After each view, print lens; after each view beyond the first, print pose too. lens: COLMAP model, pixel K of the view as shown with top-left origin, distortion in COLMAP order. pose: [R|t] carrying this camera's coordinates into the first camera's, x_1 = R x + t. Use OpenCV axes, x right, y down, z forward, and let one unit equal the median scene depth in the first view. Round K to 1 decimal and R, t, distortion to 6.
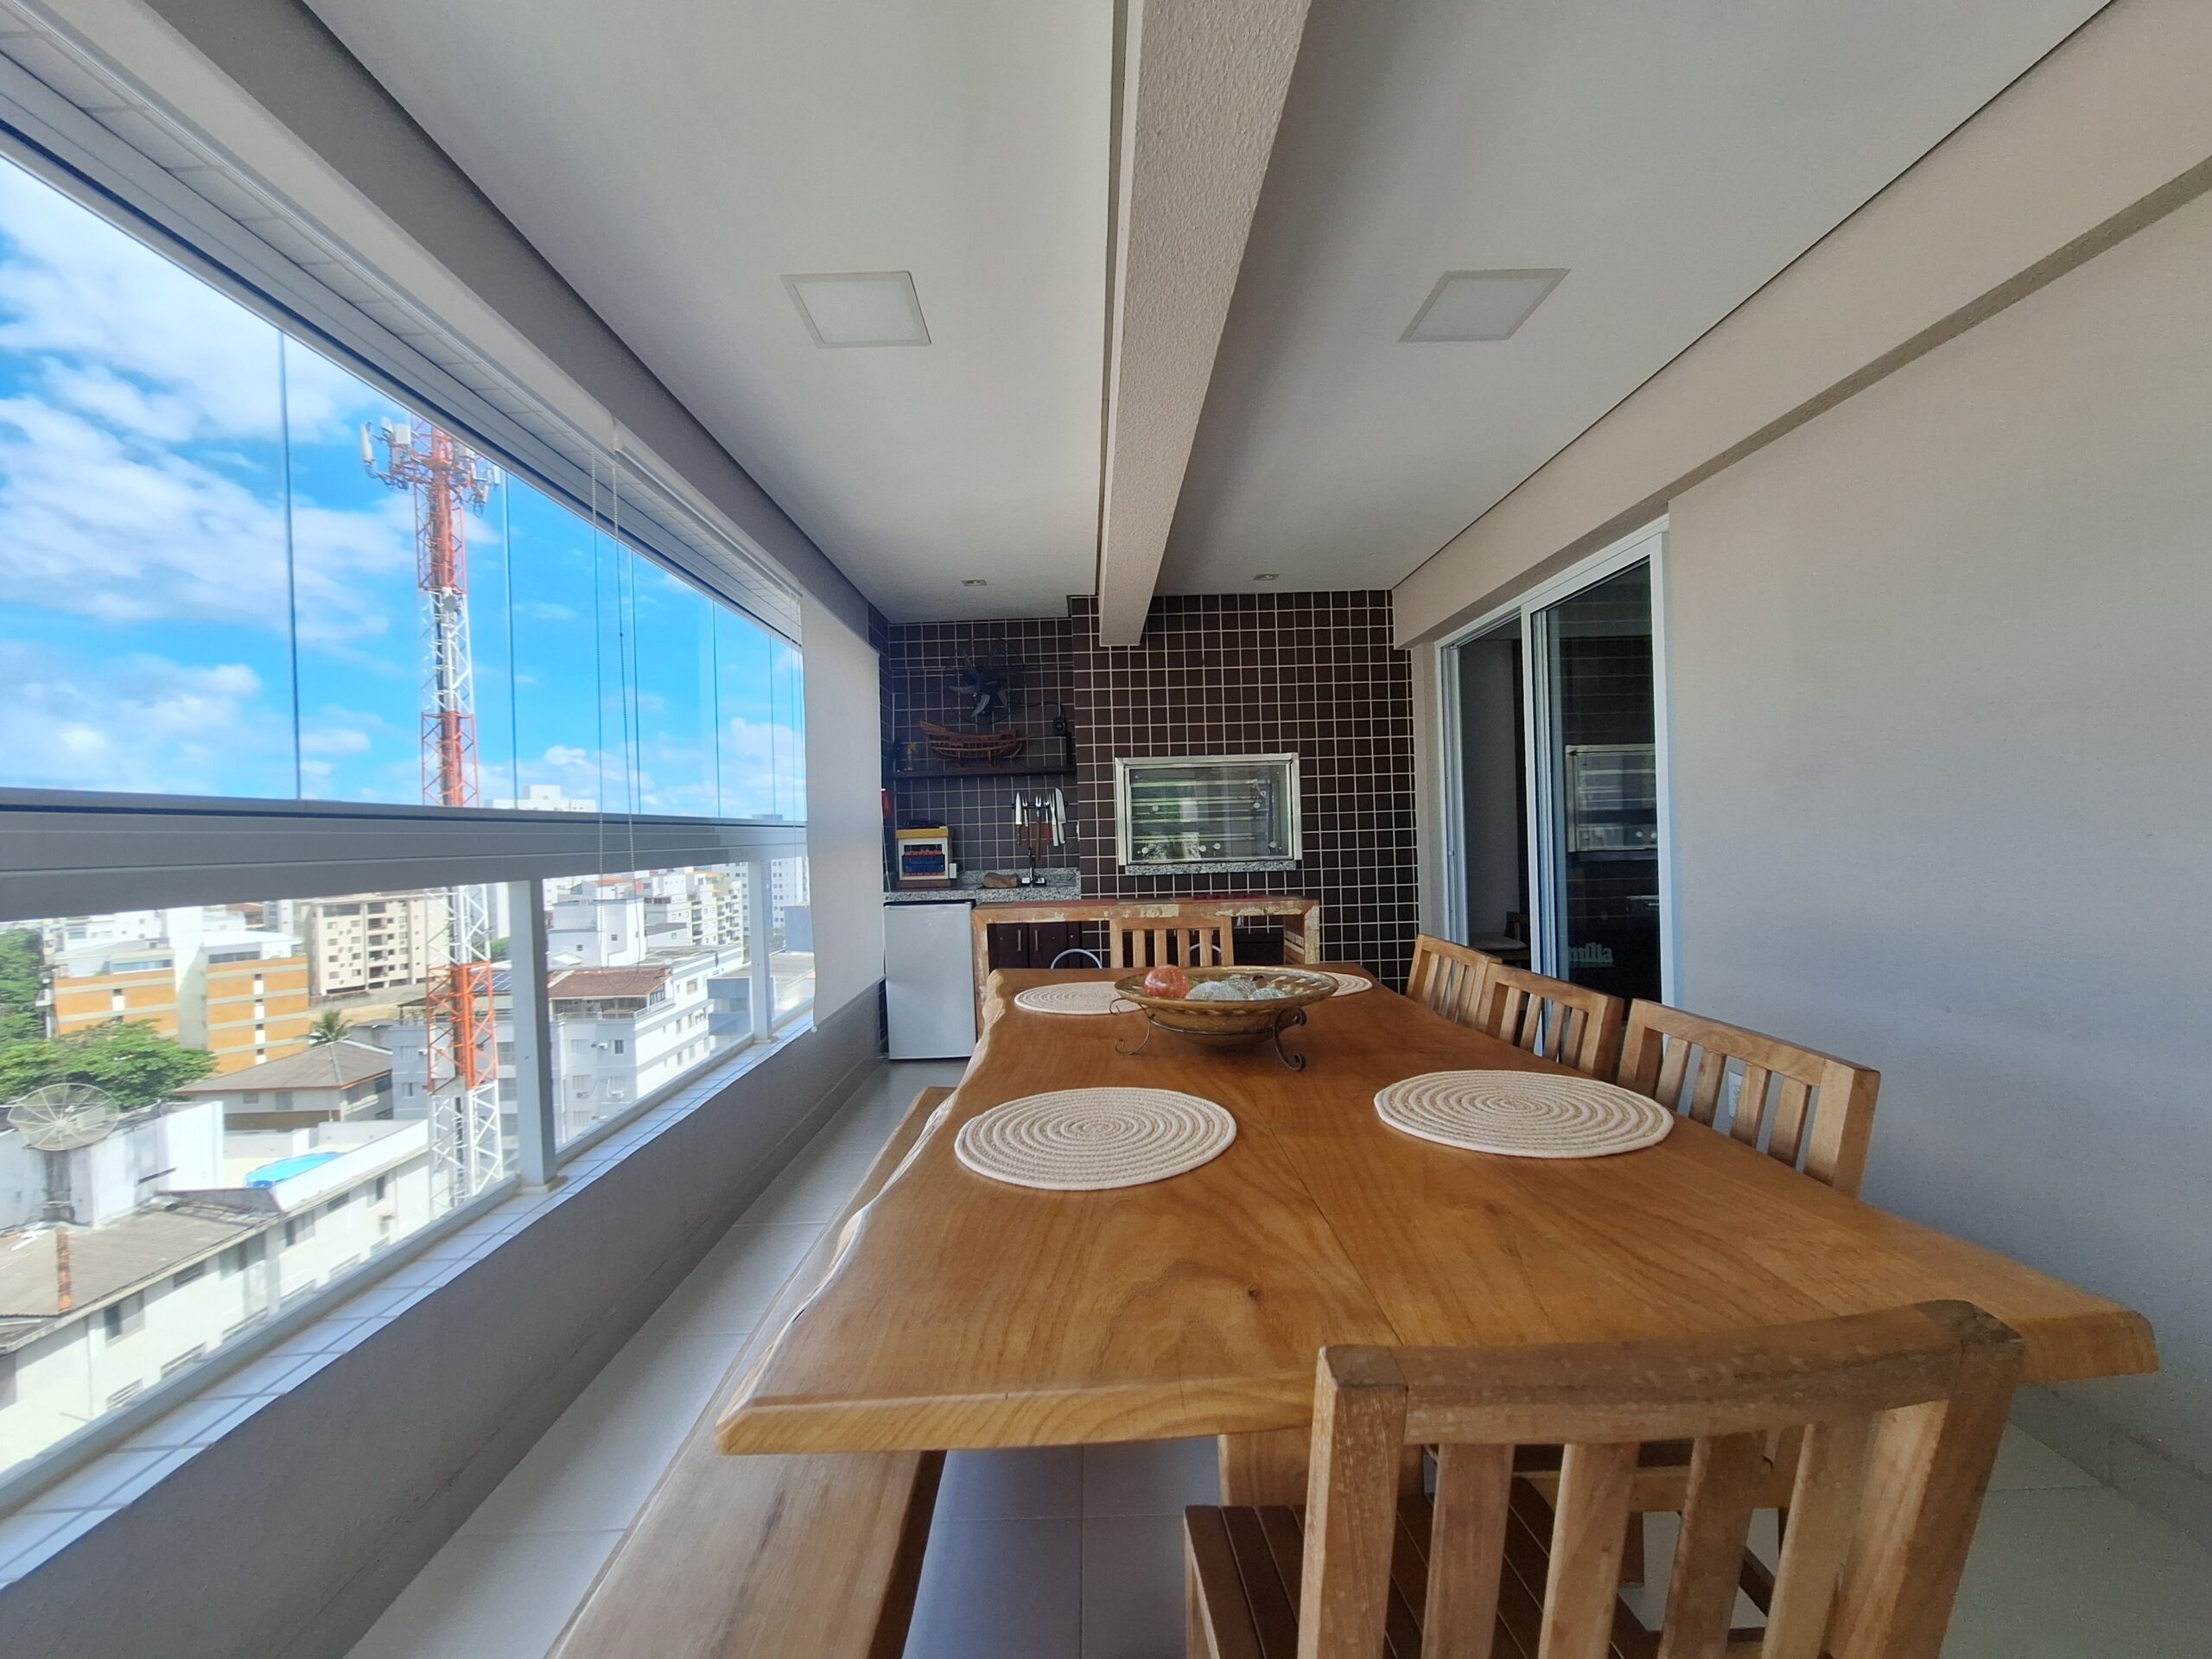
lens RADIAL K [[879.8, 0, 1094.7], [0, 879.8, 827.6], [0, 0, 1]] dist [-0.008568, 0.004334]
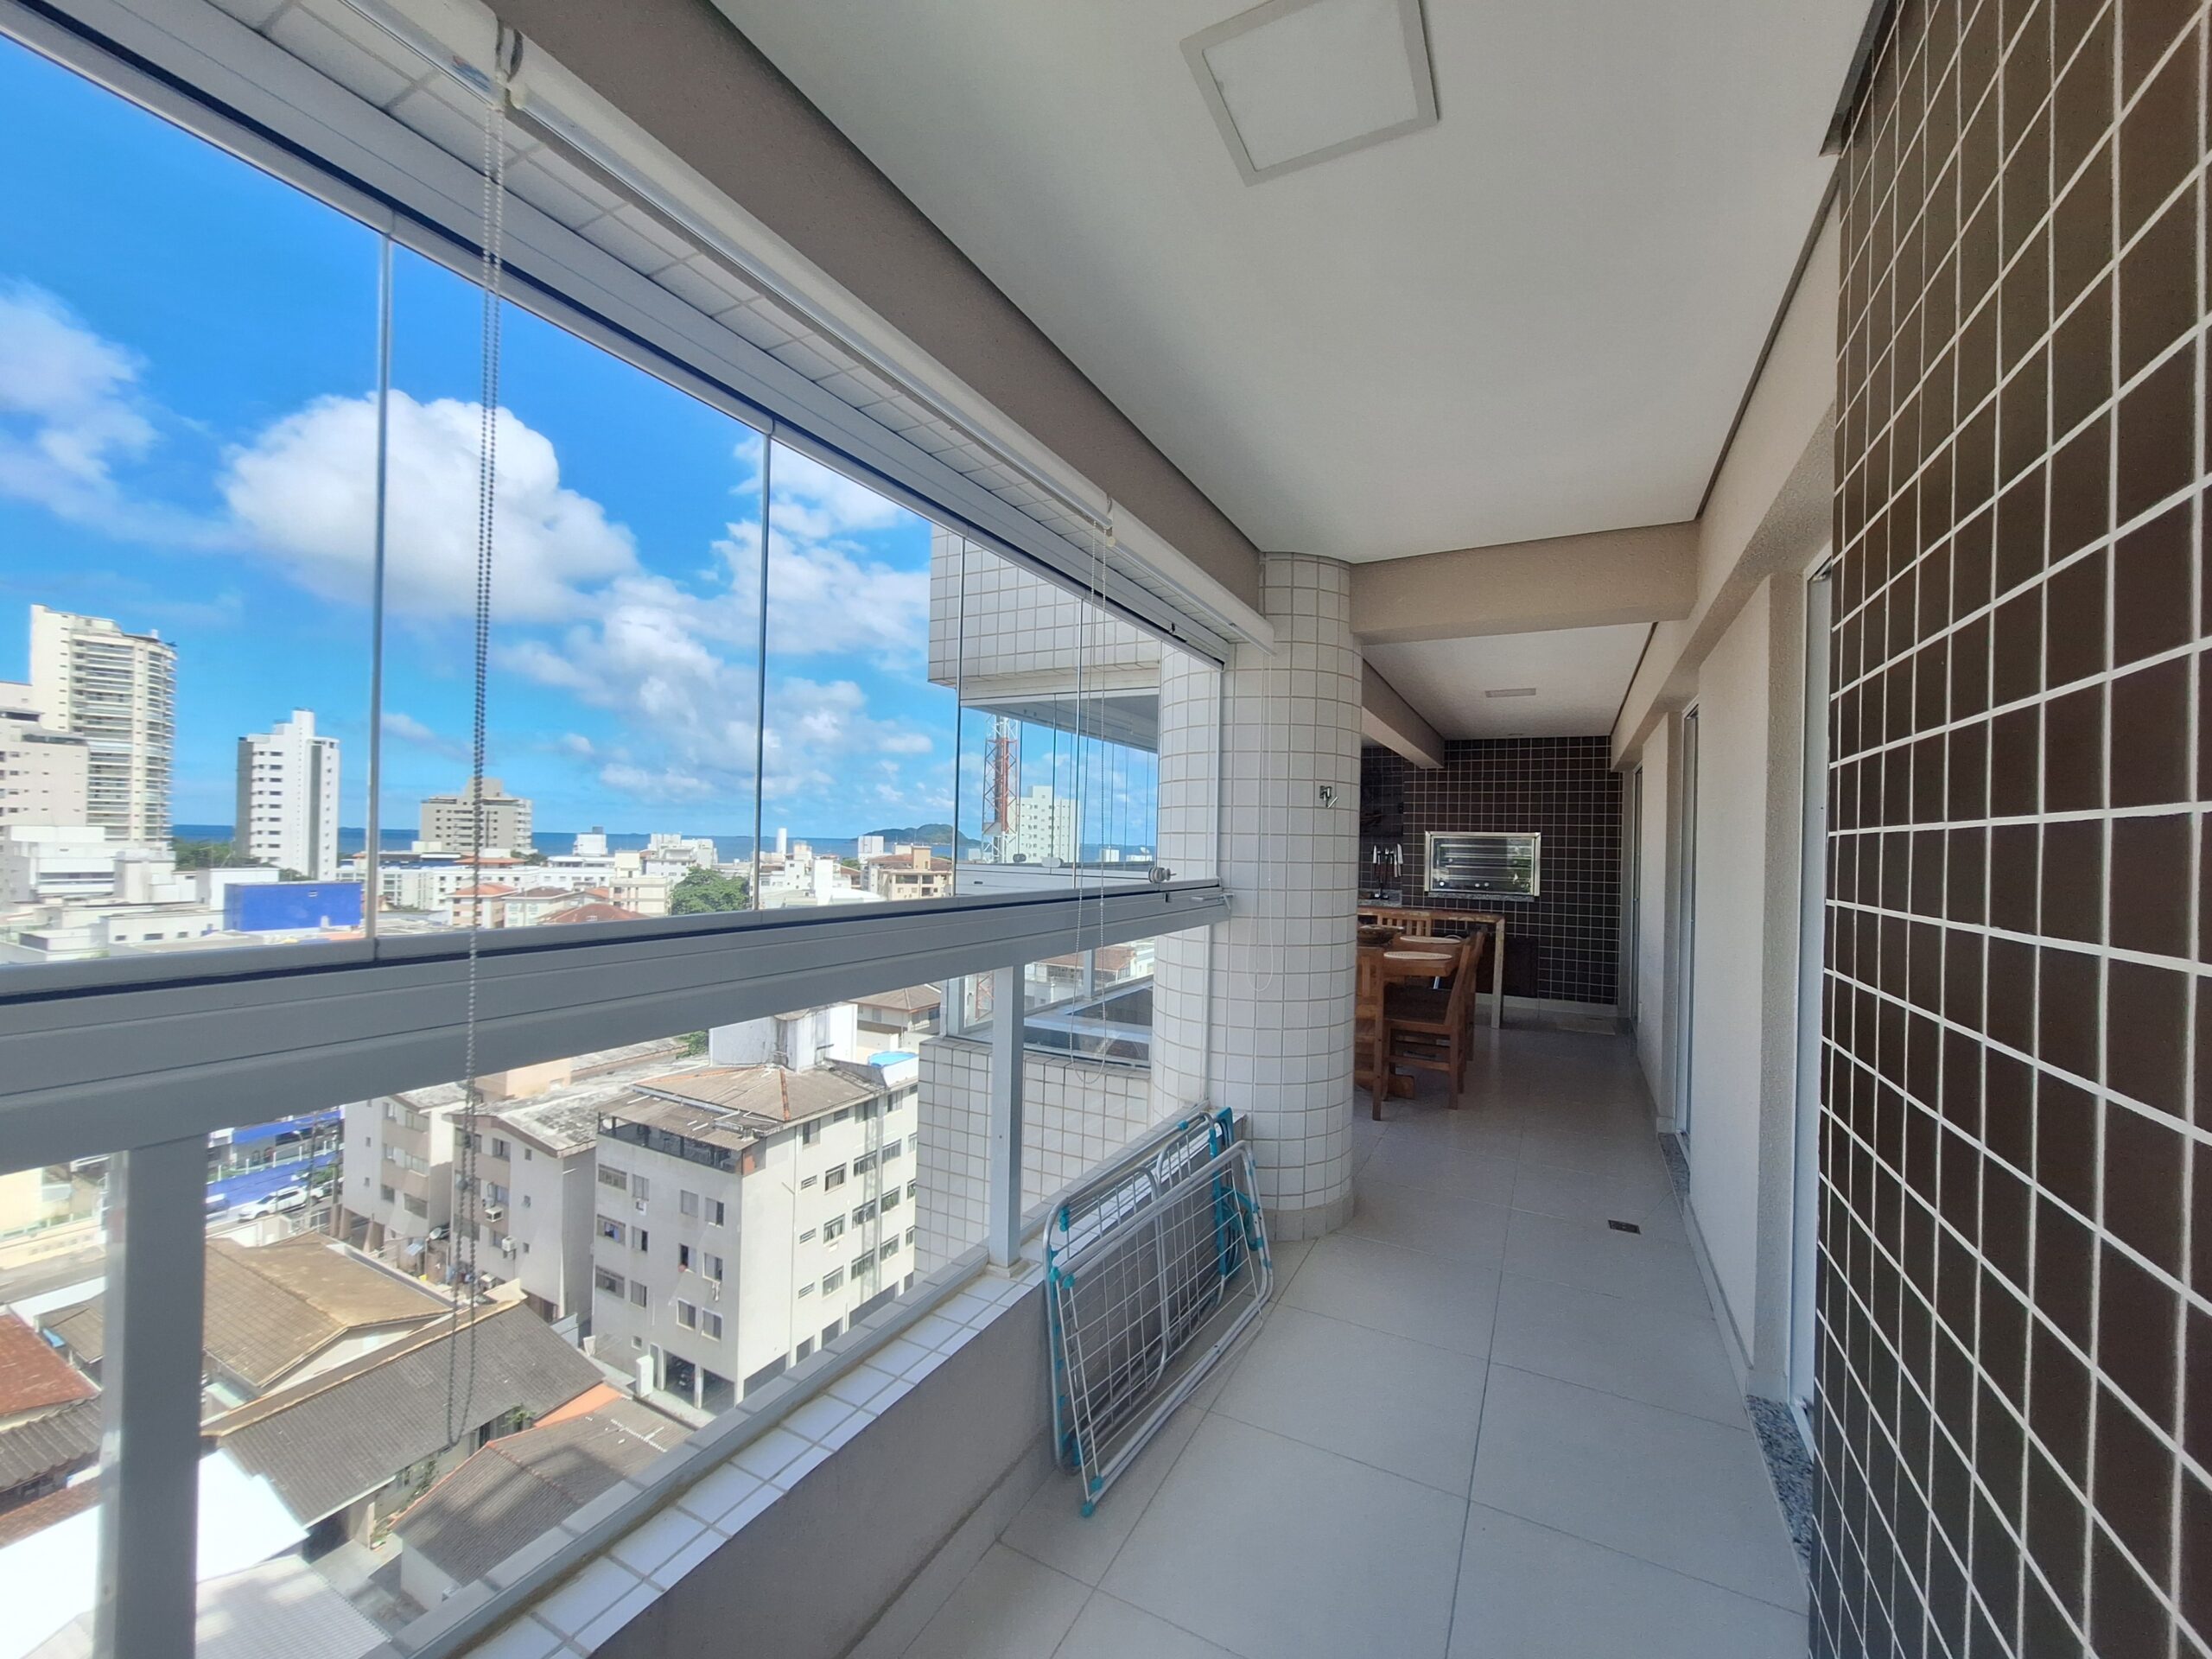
lens RADIAL K [[879.8, 0, 1090.2], [0, 879.8, 833.9], [0, 0, 1]] dist [-0.008568, 0.004334]
pose [[0.876730, 0.046705, -0.478710, 0.279356], [-0.046949, 0.998831, 0.011466, -0.061692], [0.478686, 0.012422, 0.877898, -0.888625]]
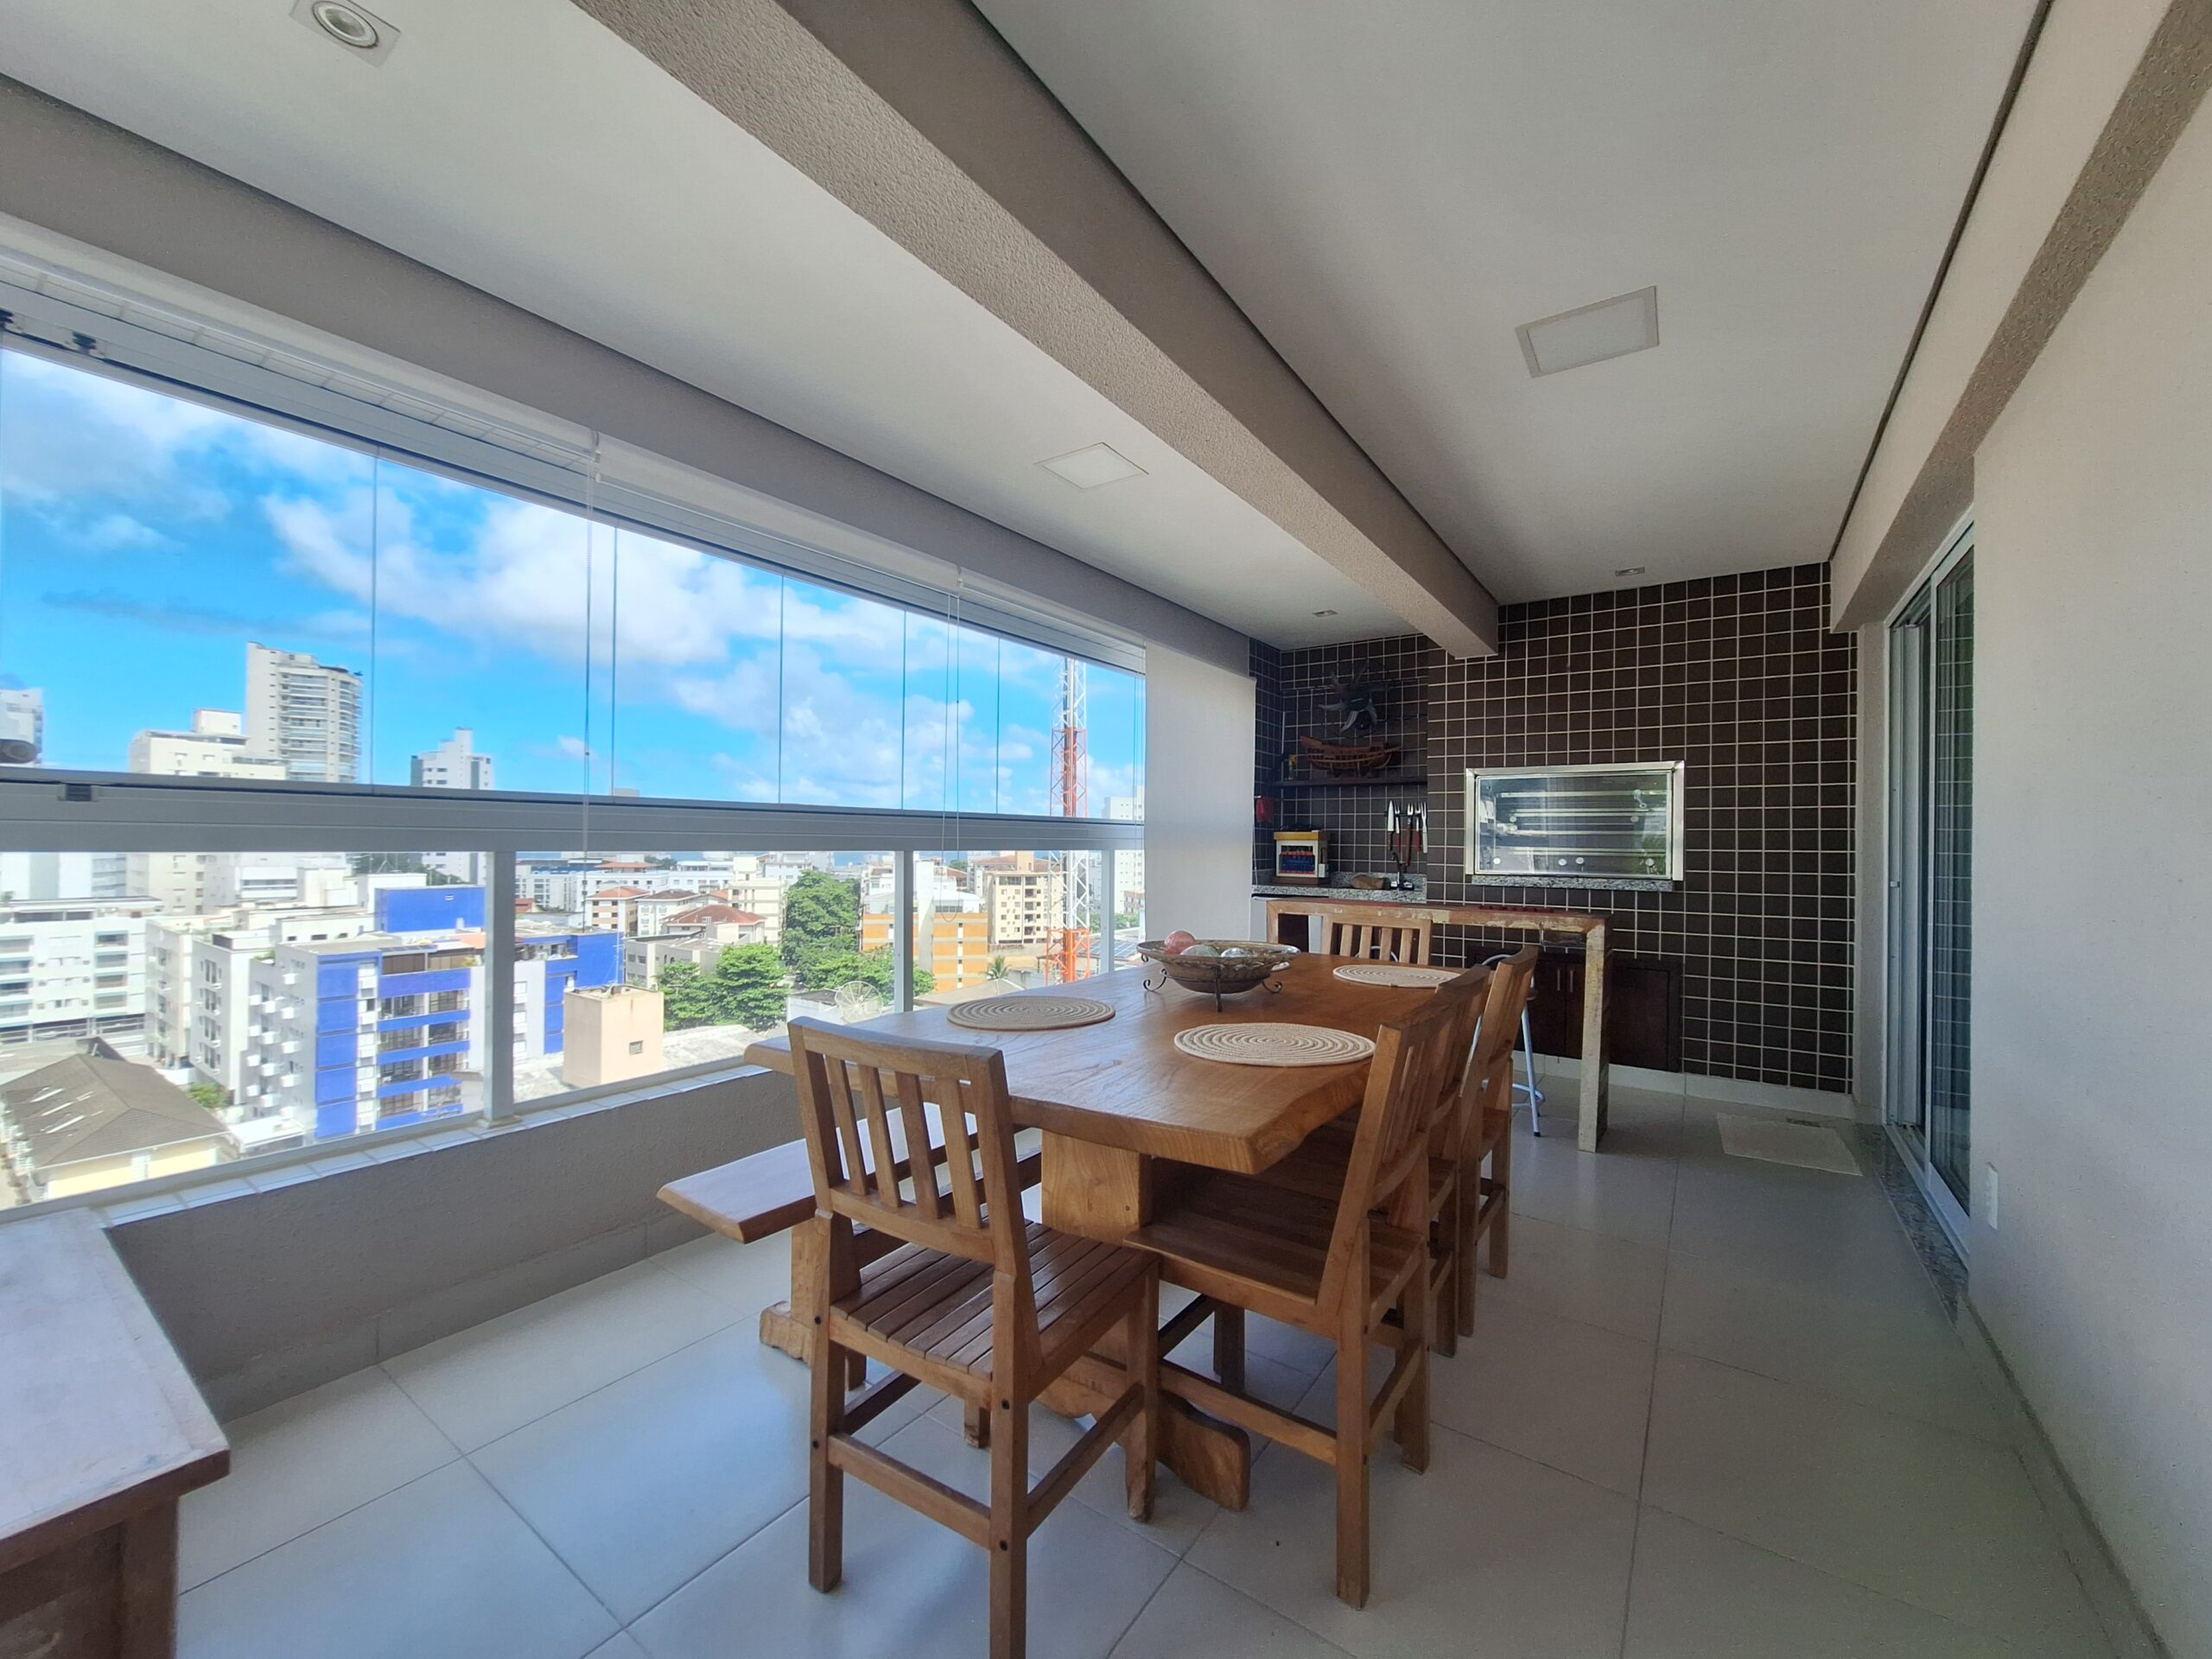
lens RADIAL K [[879.8, 0, 1087.8], [0, 879.8, 834.8], [0, 0, 1]] dist [-0.008568, 0.004334]
pose [[0.809851, 0.035558, -0.585557, 0.264594], [-0.031801, 0.999355, 0.016703, -0.005561], [0.585773, 0.005094, 0.810459, -0.076329]]
